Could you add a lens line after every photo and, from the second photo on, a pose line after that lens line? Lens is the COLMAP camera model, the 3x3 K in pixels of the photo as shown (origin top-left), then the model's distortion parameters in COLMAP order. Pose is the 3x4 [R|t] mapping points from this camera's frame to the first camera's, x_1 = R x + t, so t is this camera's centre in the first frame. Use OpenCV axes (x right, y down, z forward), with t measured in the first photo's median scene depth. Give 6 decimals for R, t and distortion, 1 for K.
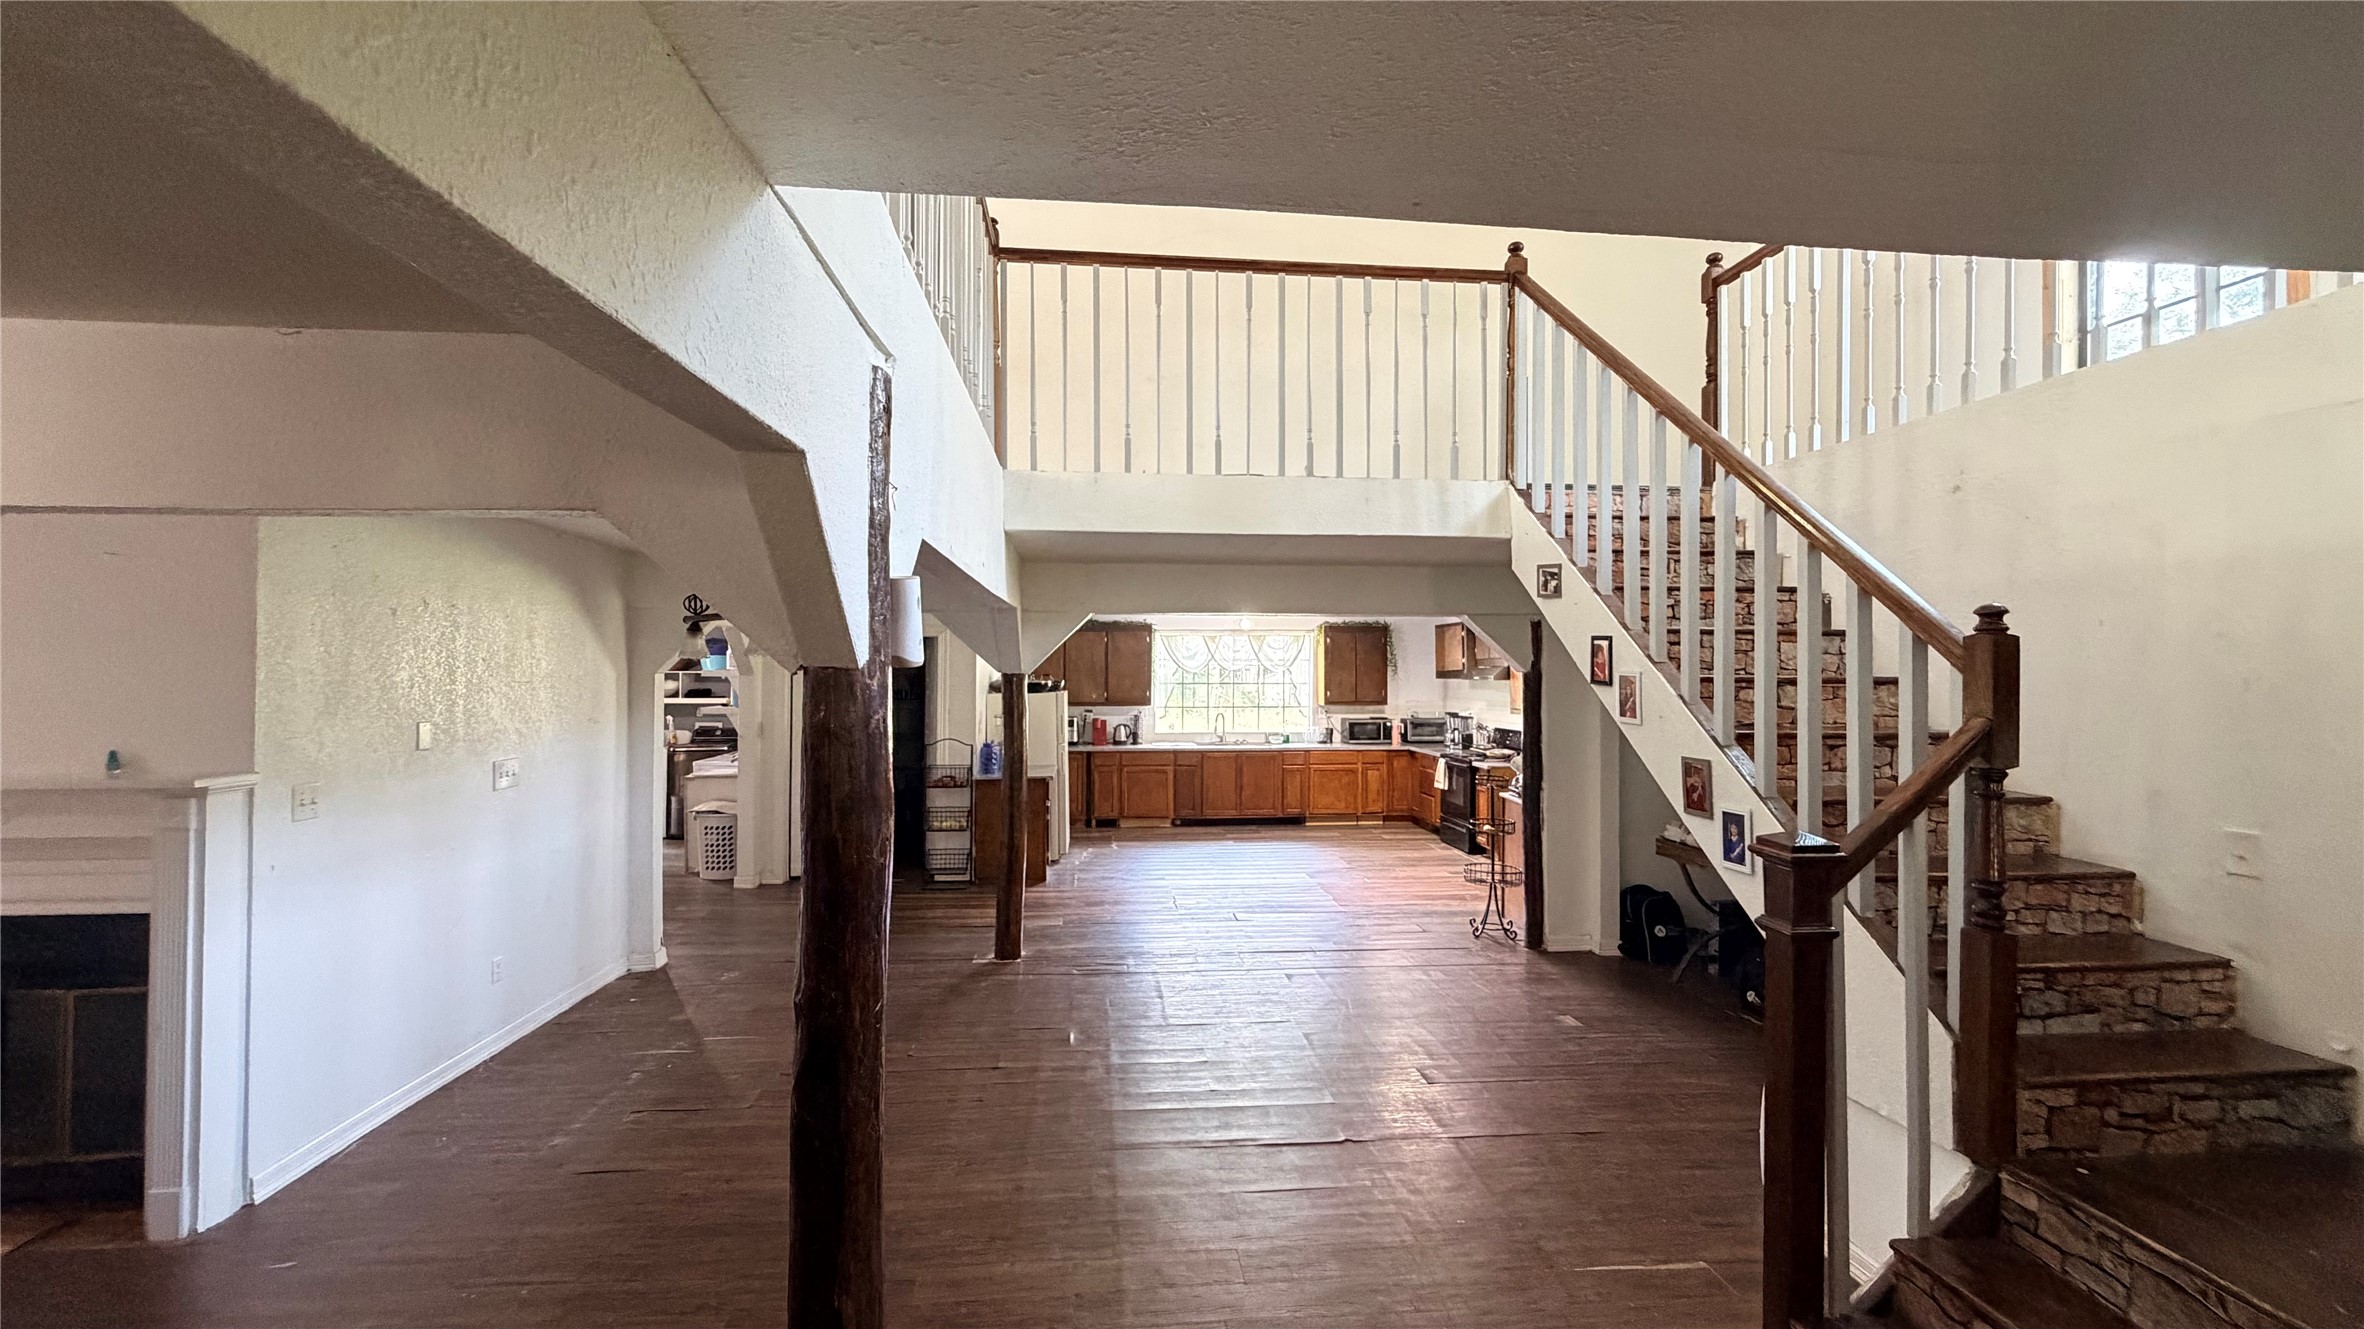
lens RADIAL K [[949.5, 0, 1173.8], [0, 949.5, 669.0], [0, 0, 1]] dist [-0.002341, 0.000197]
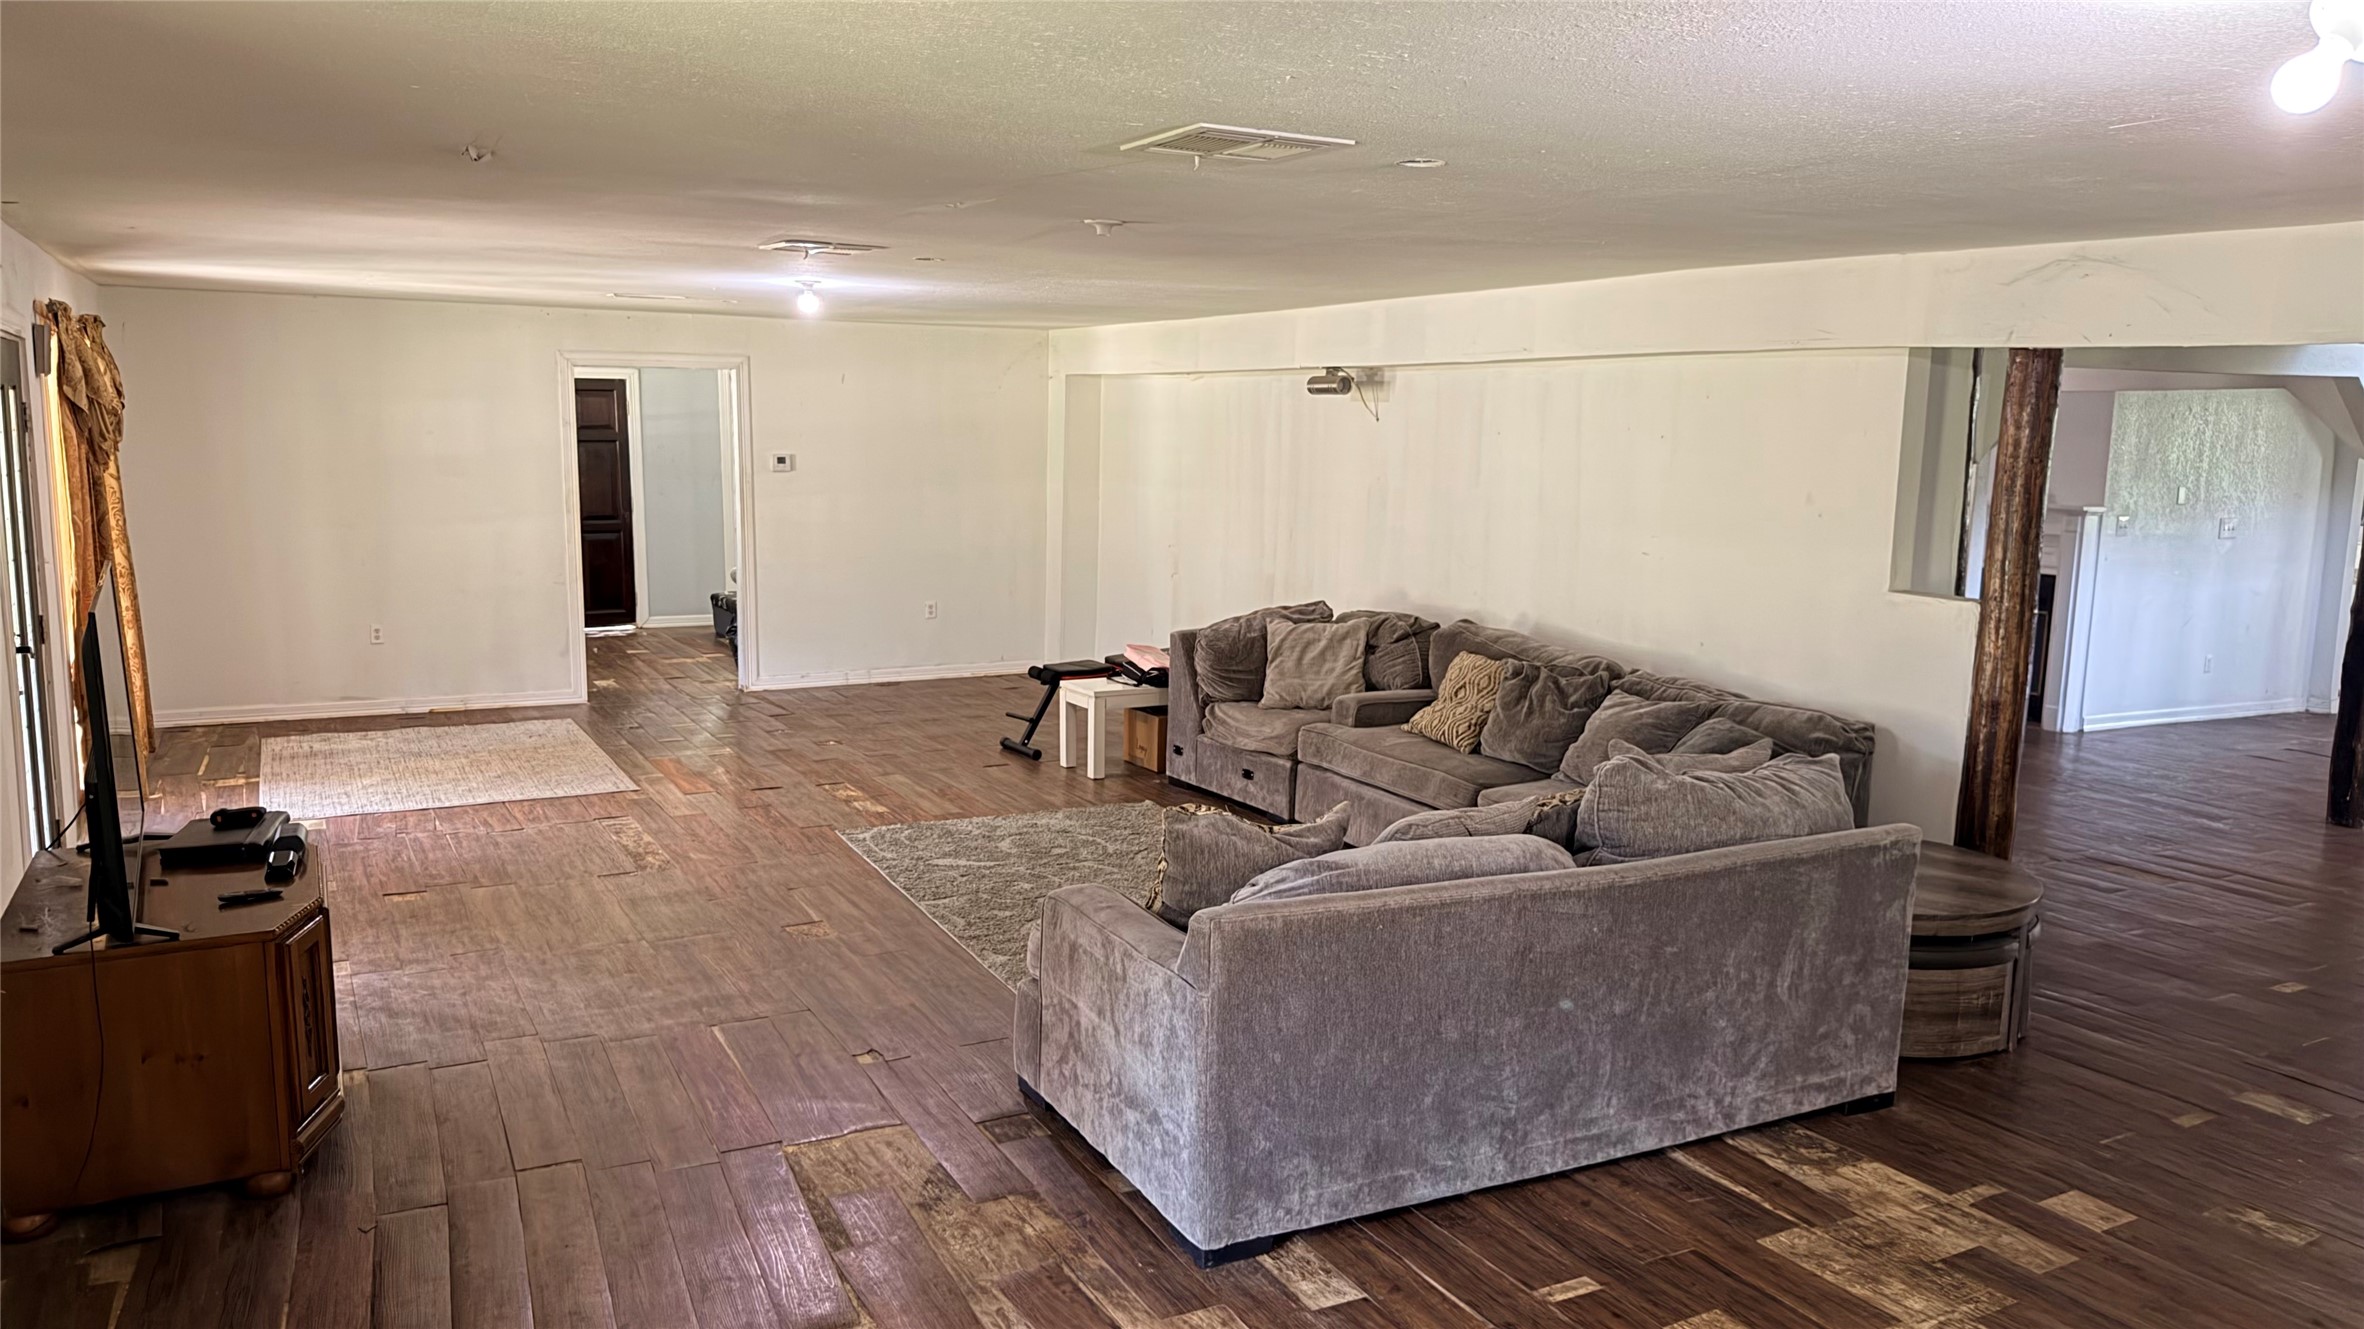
lens RADIAL K [[1682.1, 0, 1182.1], [0, 1682.1, 671.2], [0, 0, 1]] dist [0.051507, -0.077474]
pose [[0.402059, 0.132565, -0.905966, 0.796464], [-0.014437, 0.990258, 0.138492, -0.004032], [0.915500, -0.042602, 0.400056, -1.167423]]
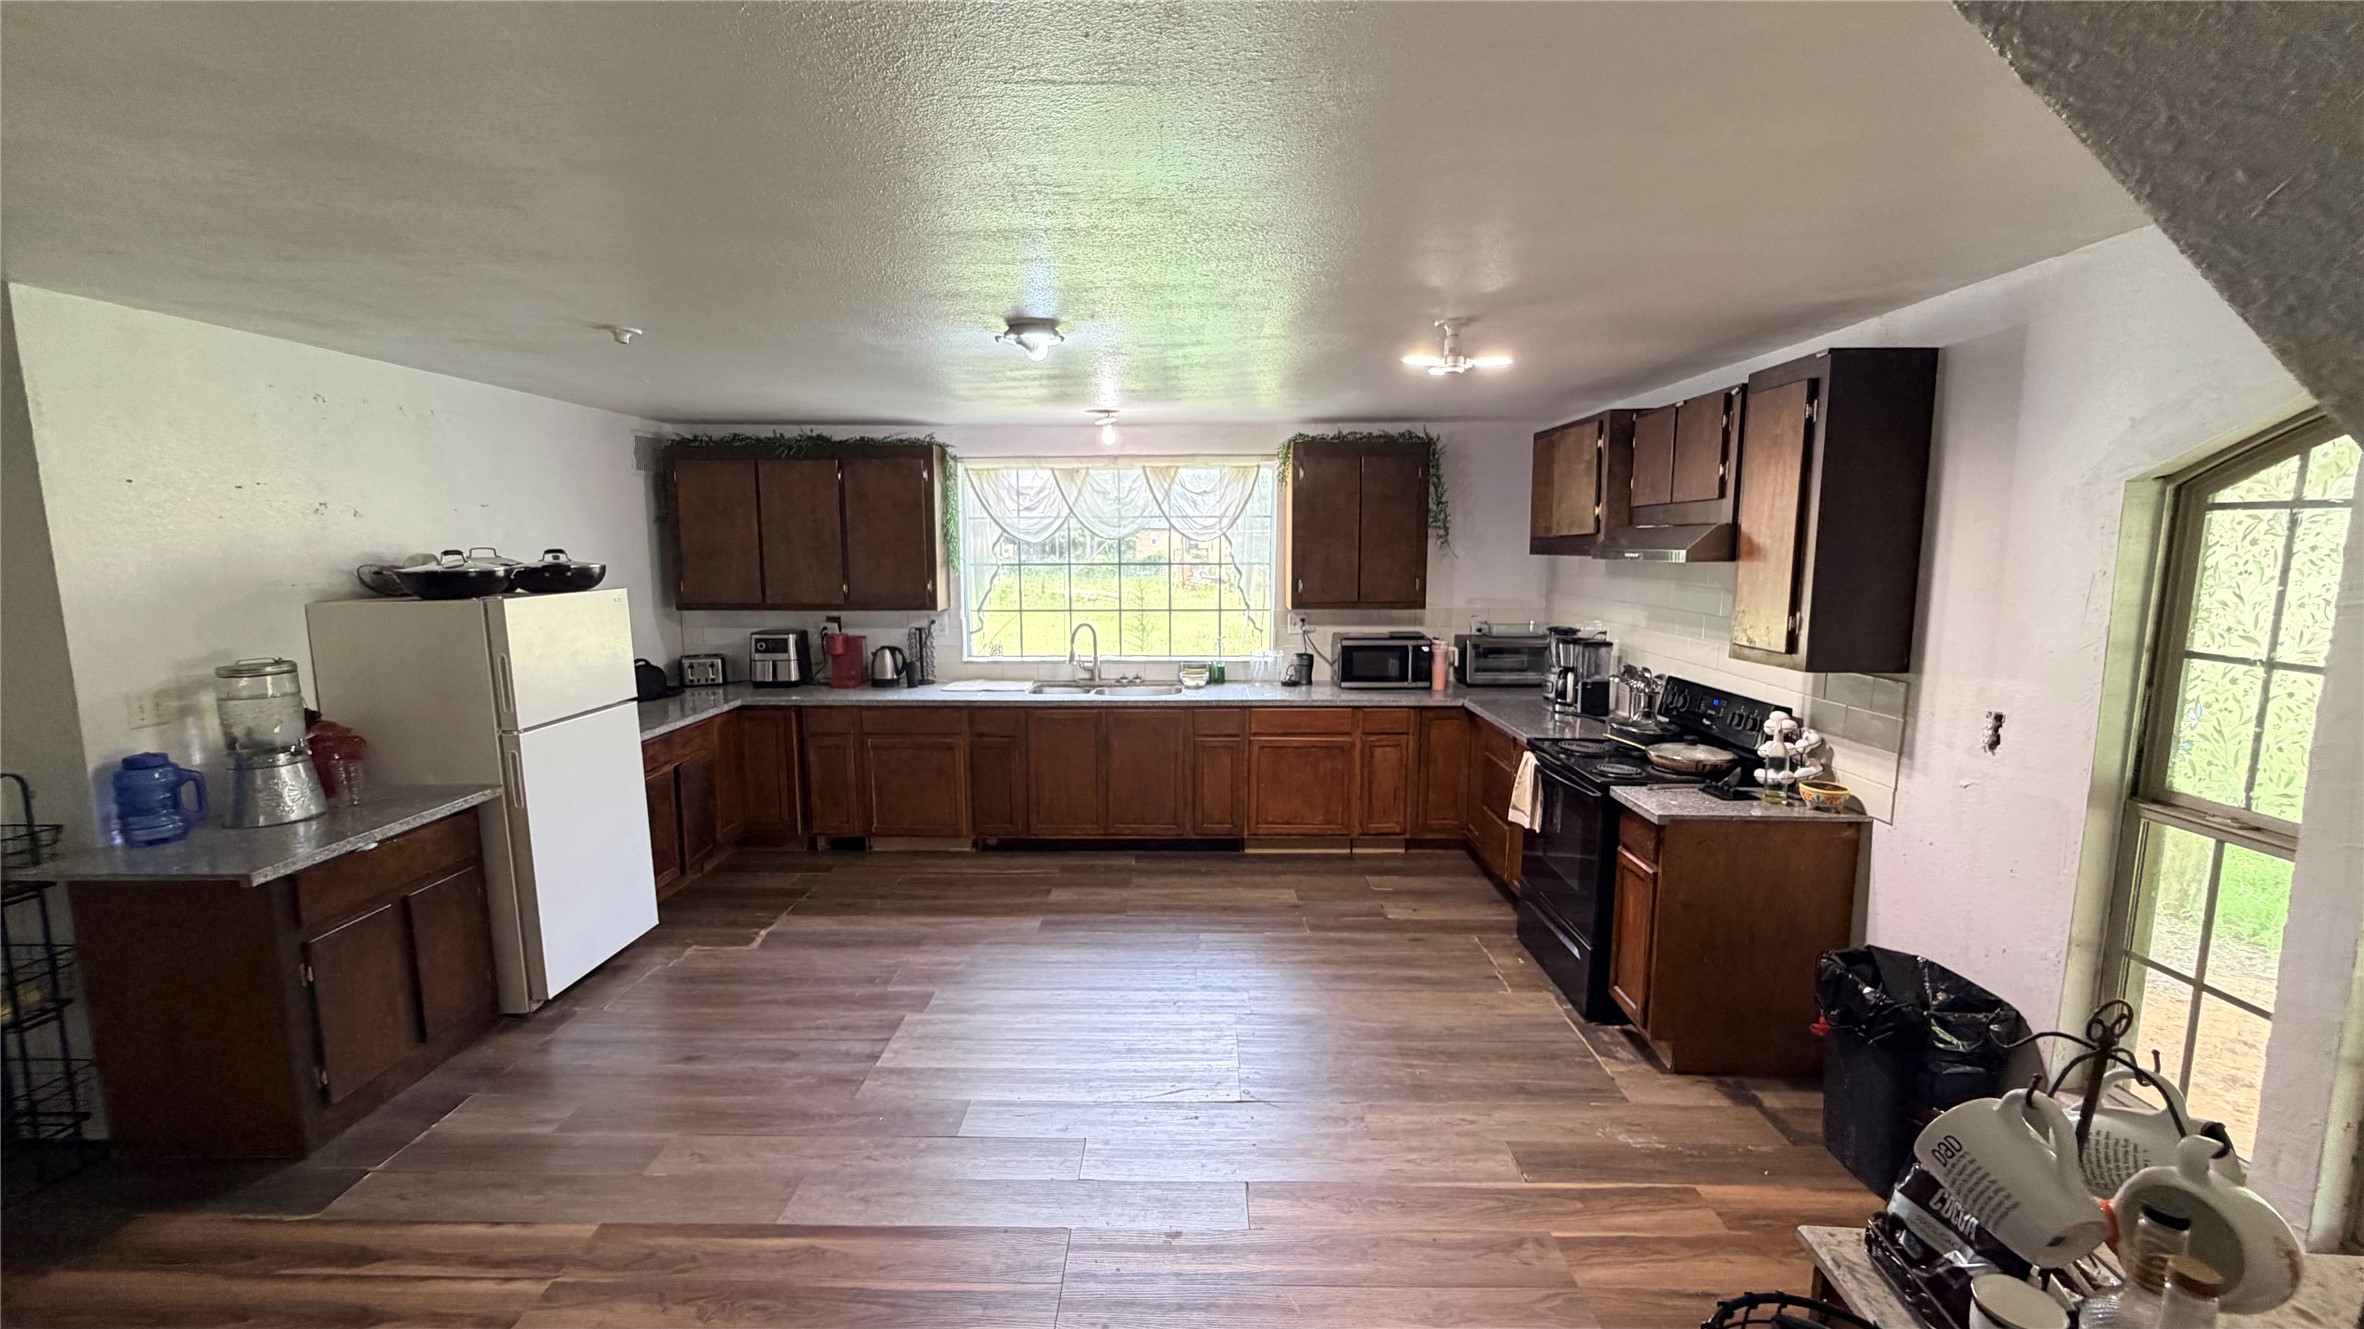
lens RADIAL K [[949.5, 0, 1179.0], [0, 949.5, 670.6], [0, 0, 1]] dist [-0.002341, 0.000197]
pose [[0.994654, 0.008497, -0.102914, 0.310365], [0.005640, 0.990651, 0.136303, 0.005298], [0.103110, -0.136155, 0.985307, 1.047960]]
